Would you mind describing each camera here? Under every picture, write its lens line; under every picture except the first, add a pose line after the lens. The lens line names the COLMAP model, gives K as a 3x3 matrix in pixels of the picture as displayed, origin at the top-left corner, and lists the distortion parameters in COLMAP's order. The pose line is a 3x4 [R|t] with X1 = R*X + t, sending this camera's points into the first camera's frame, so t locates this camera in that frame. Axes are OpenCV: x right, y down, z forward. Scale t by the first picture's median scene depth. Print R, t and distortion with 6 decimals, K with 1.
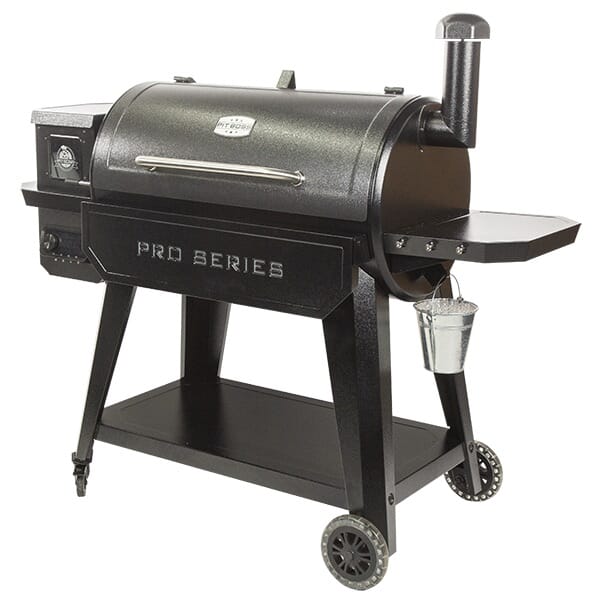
lens RADIAL K [[1176.3, 0, 294.7], [0, 1176.3, 251.6], [0, 0, 1]] dist [0.008201, 0.104363]
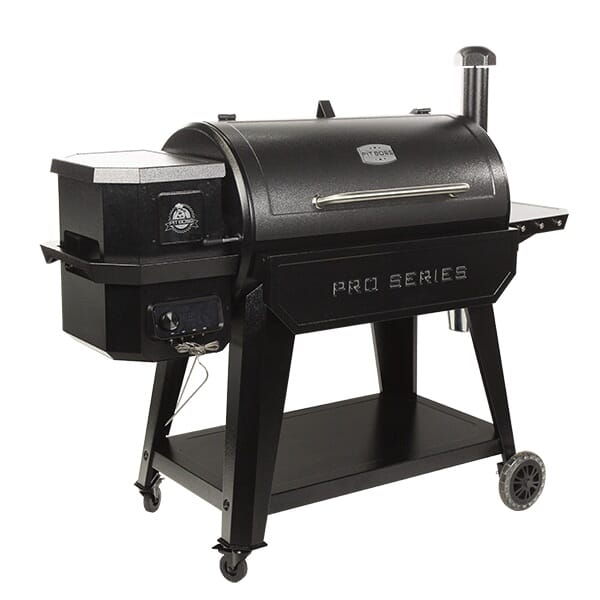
lens RADIAL K [[1141.3, 0, 298.1], [0, 1141.3, 275.2], [0, 0, 1]] dist [0.008437, -0.053783]
pose [[0.380758, -0.190689, 0.904799, -1.031374], [0.178705, 0.975233, 0.130330, -0.147750], [-0.907242, 0.112068, 0.405404, 0.666428]]
